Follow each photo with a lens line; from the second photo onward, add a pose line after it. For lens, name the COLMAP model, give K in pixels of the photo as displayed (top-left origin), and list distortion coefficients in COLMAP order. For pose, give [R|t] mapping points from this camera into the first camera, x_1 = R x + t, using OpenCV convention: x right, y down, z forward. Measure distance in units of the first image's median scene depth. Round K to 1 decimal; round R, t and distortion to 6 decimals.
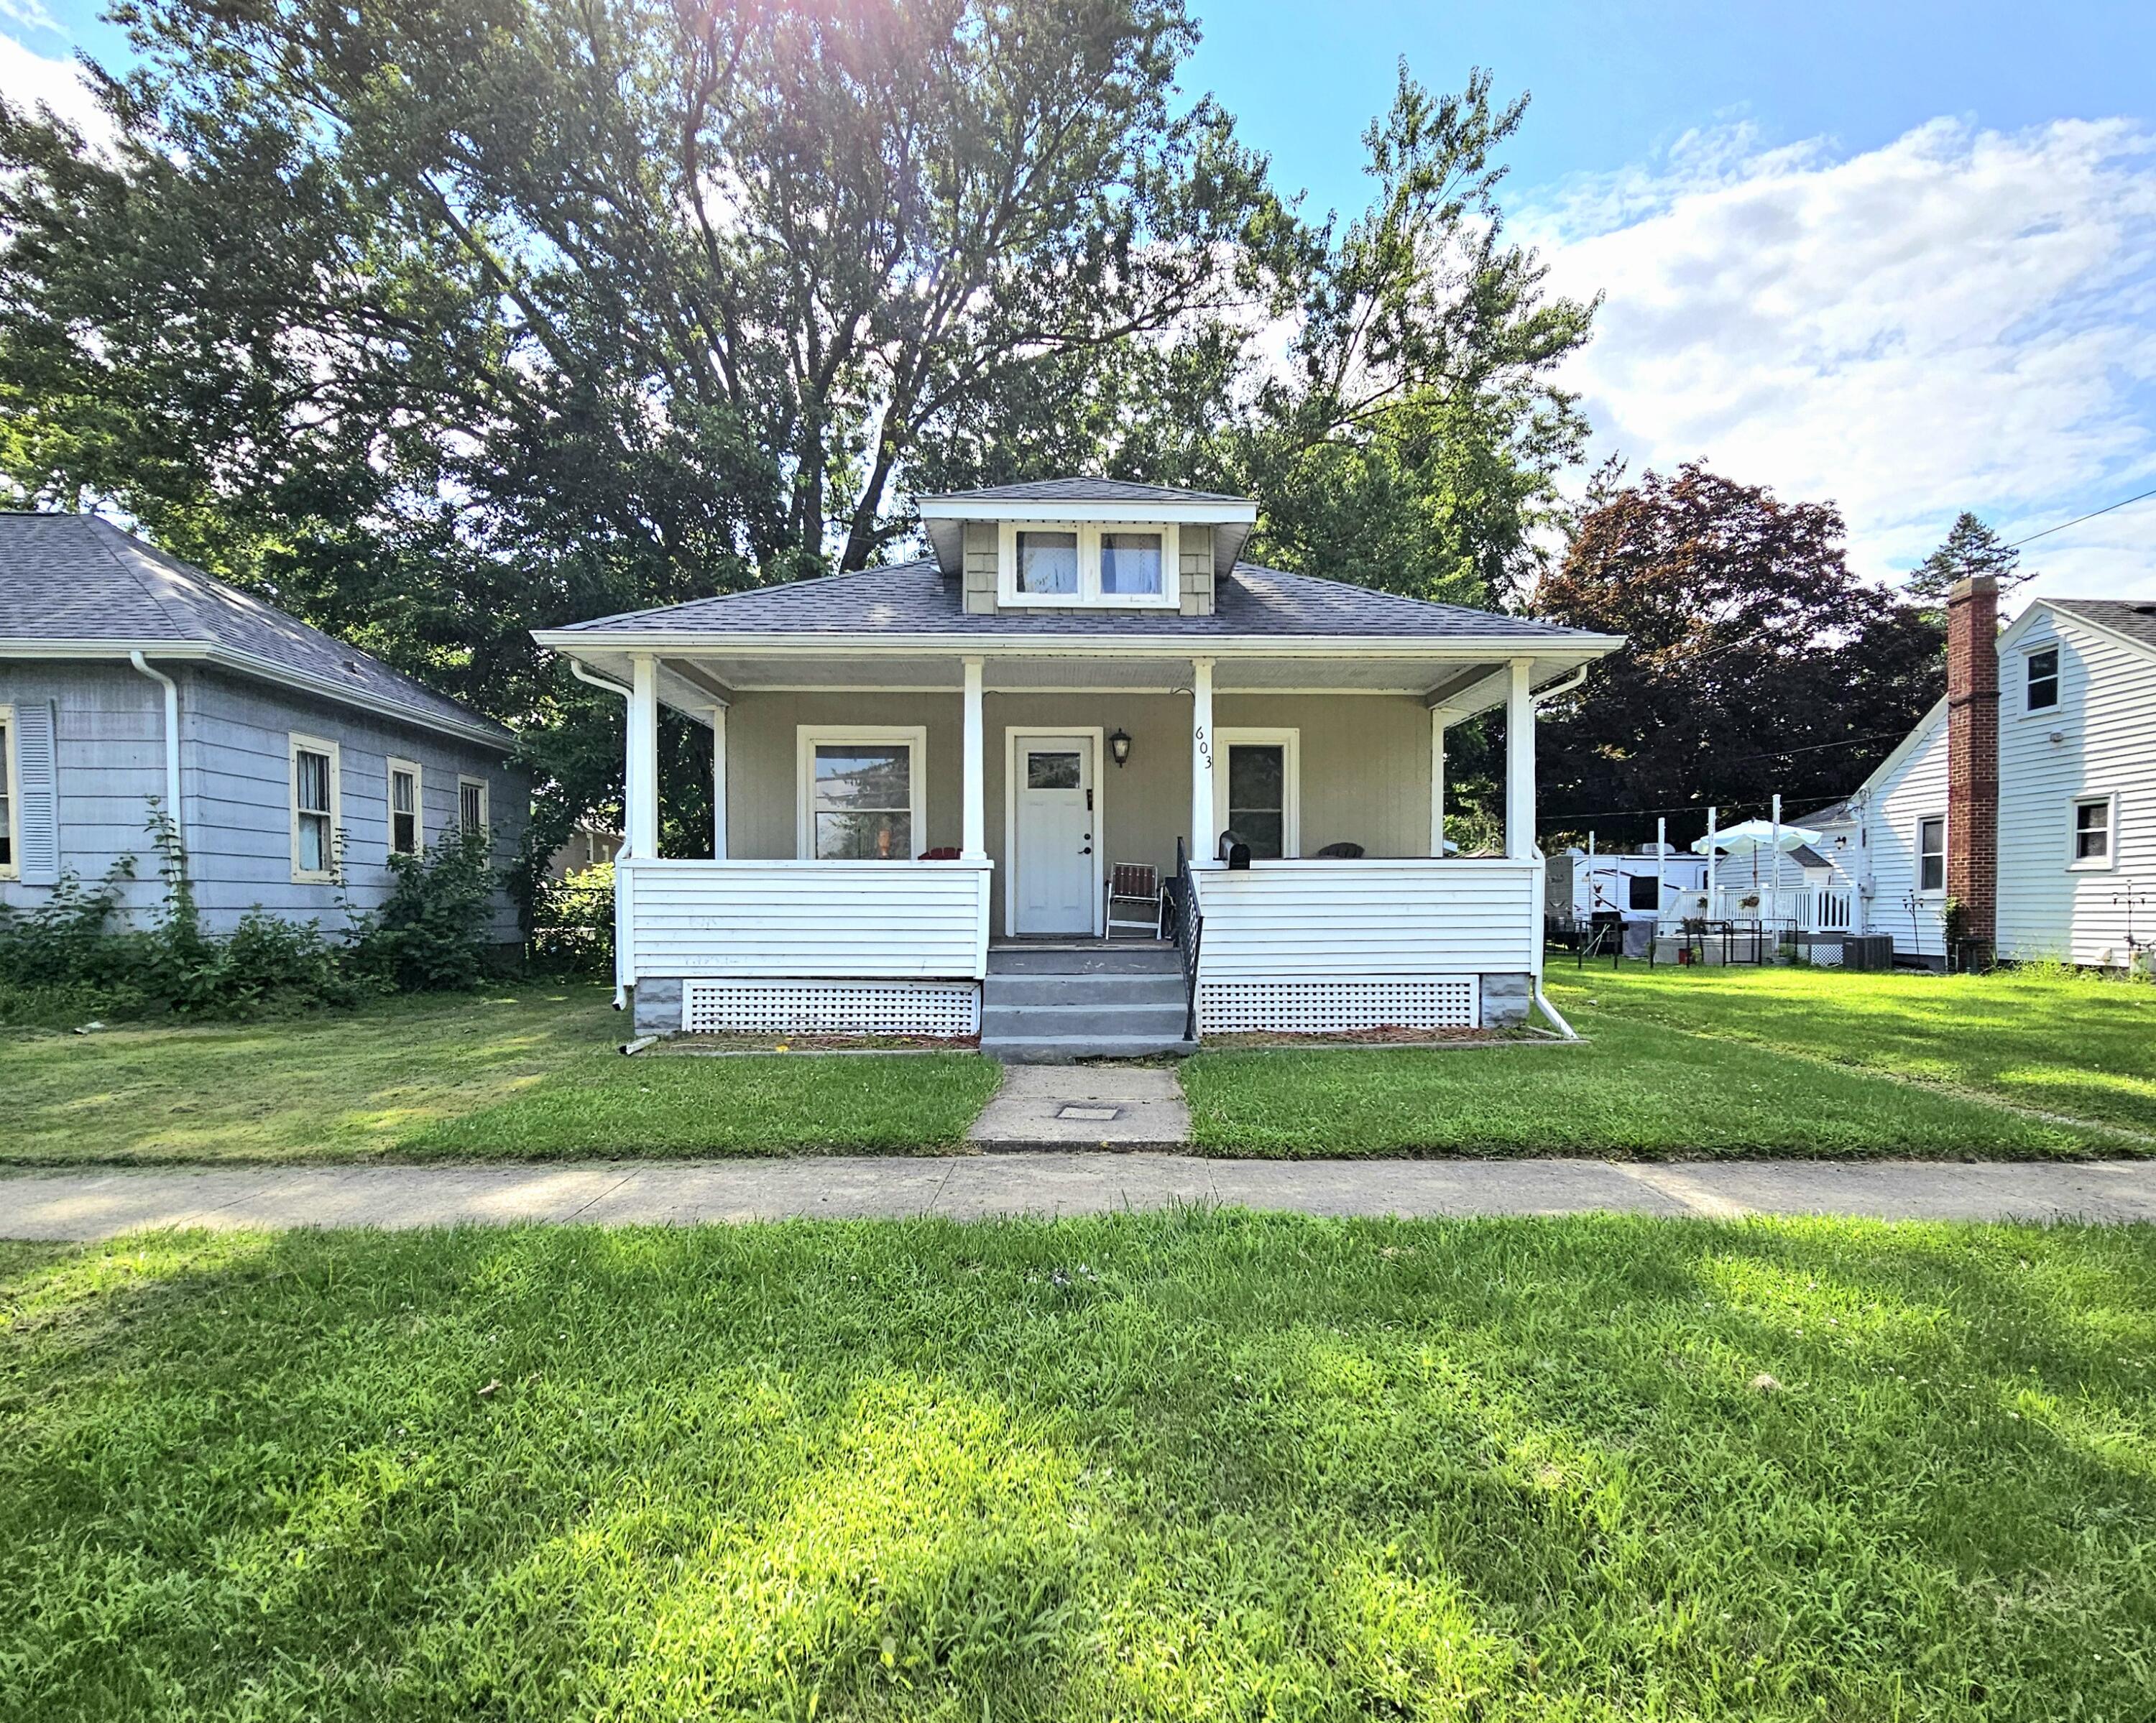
lens RADIAL K [[1190.6, 0, 1141.2], [0, 1190.6, 929.2], [0, 0, 1]] dist [0.002394, -0.001587]
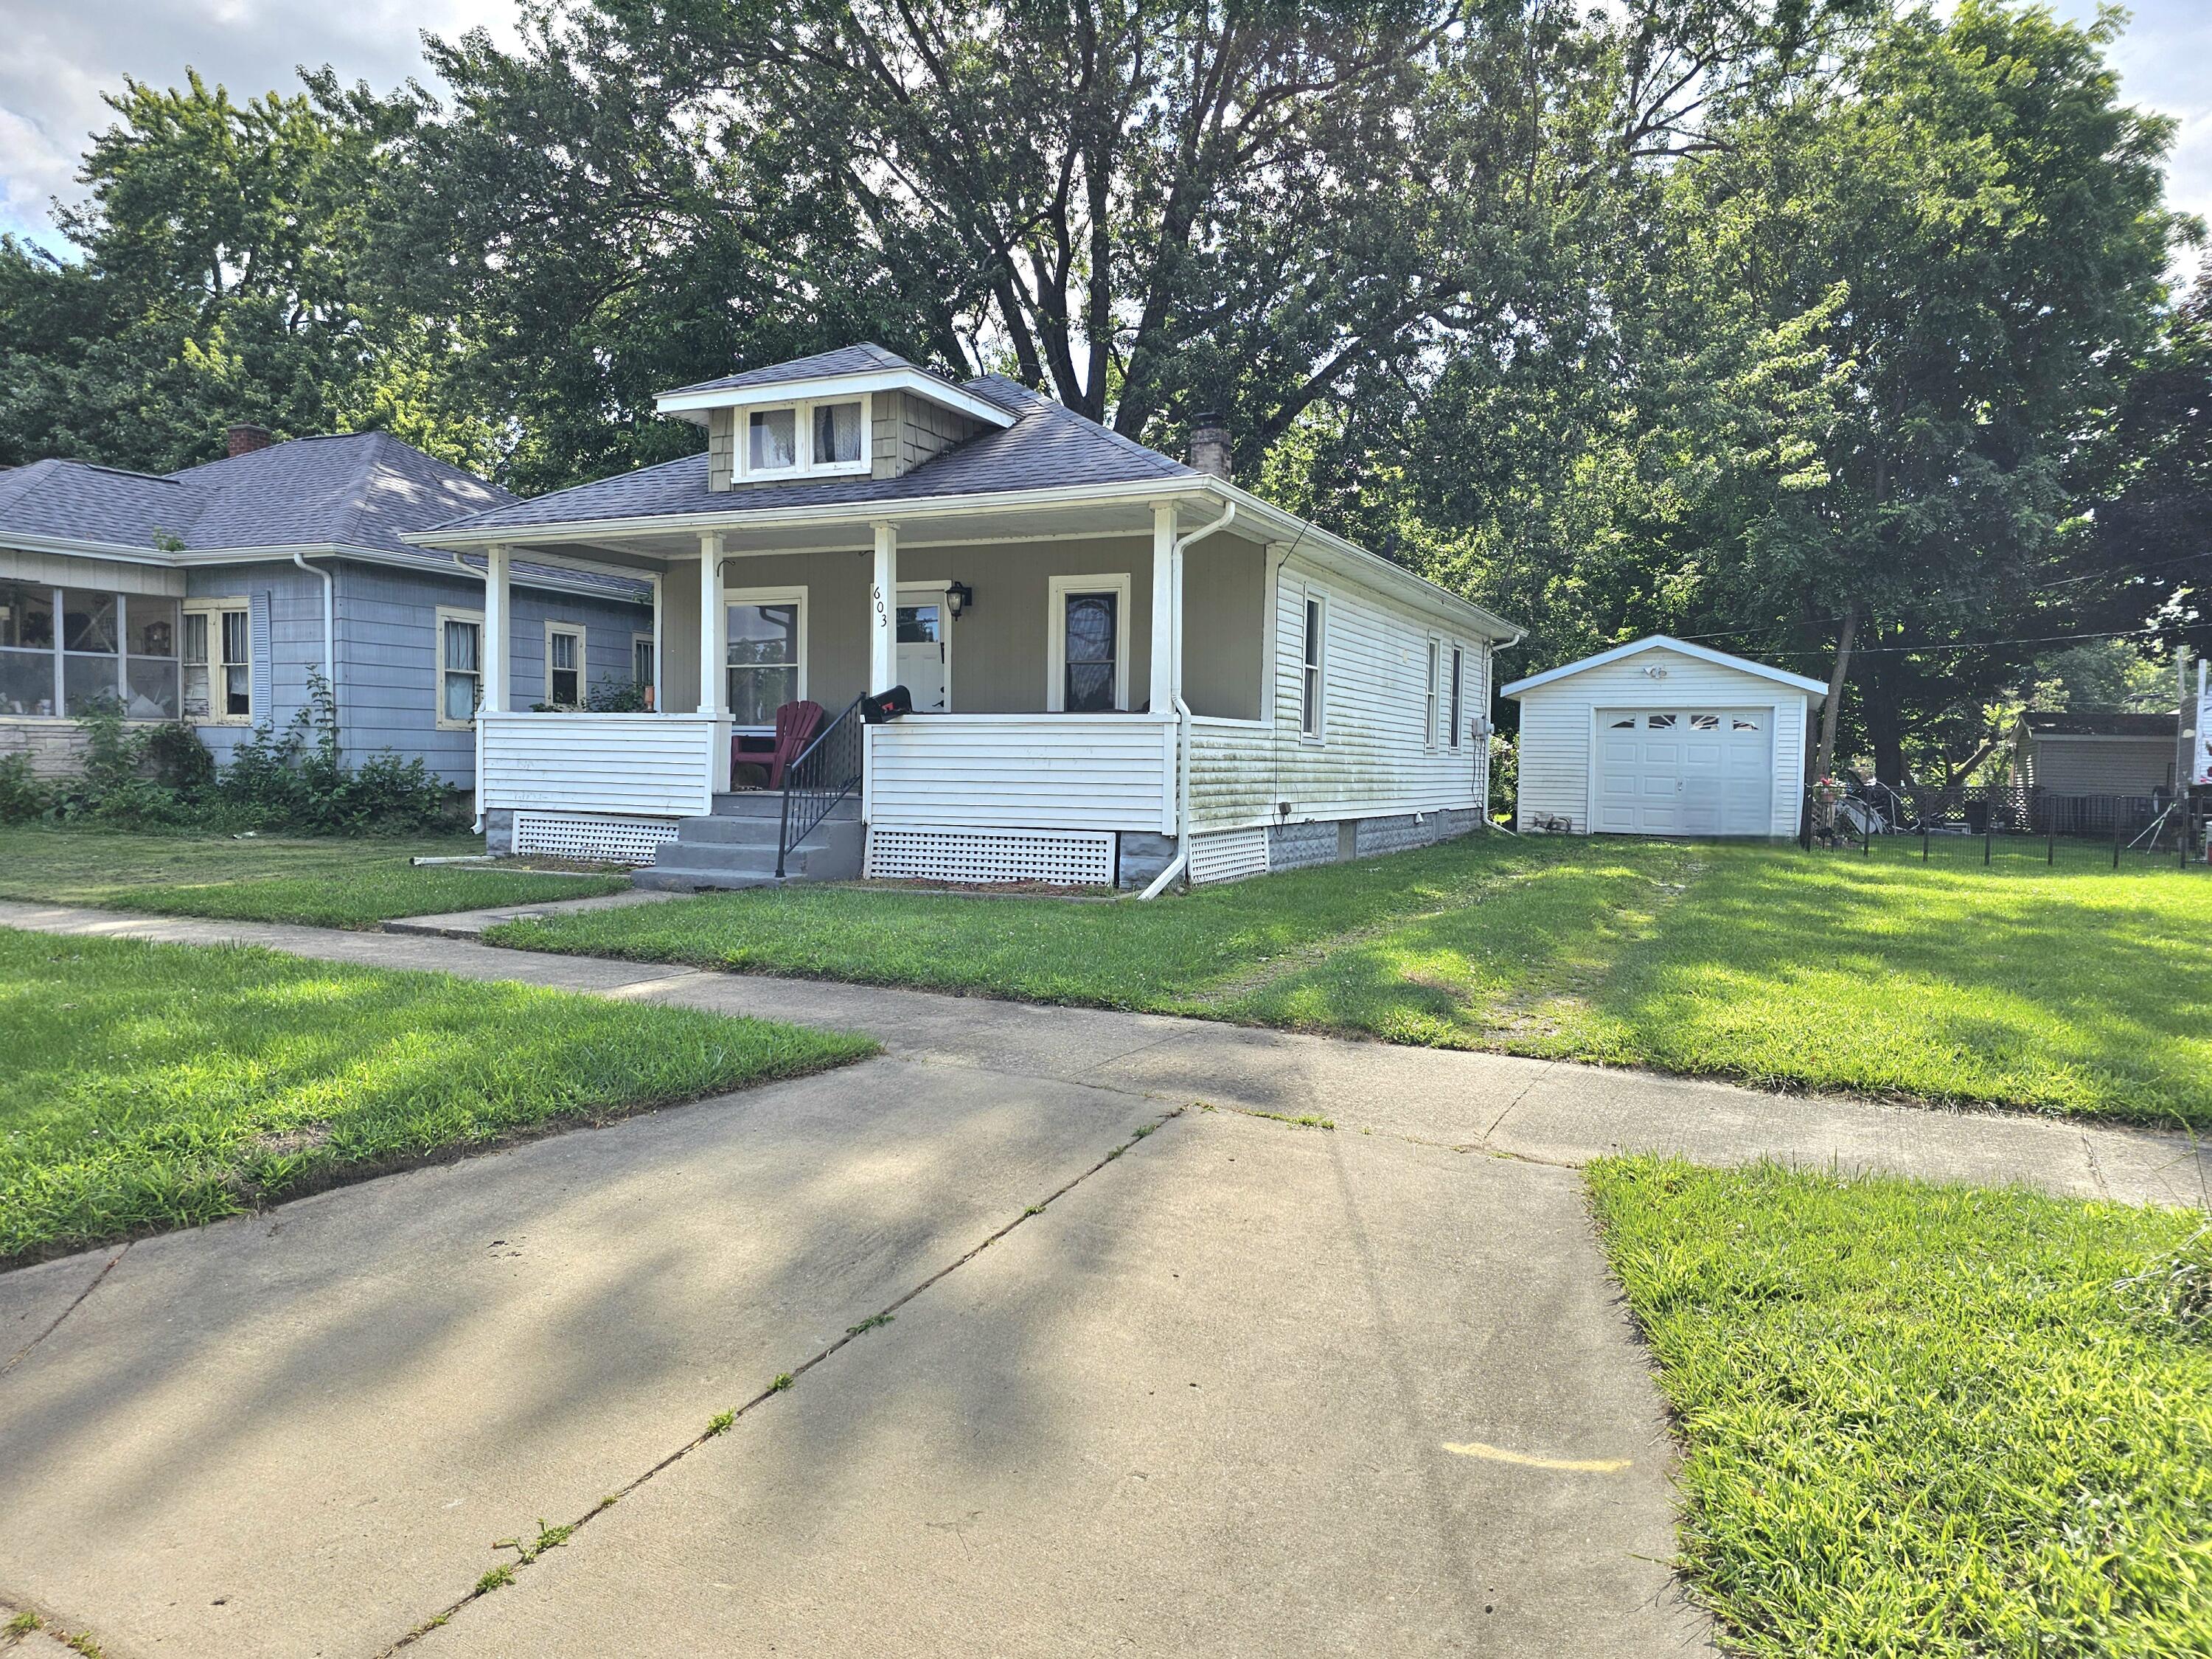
lens RADIAL K [[1501.4, 0, 1106.0], [0, 1501.4, 829.5], [0, 0, 1]] dist [0.066536, -0.062412]
pose [[0.882155, 0.035961, -0.469584, 0.974457], [-0.024007, 0.999218, 0.031421, -0.002539], [0.470347, -0.016444, 0.882328, -0.093010]]
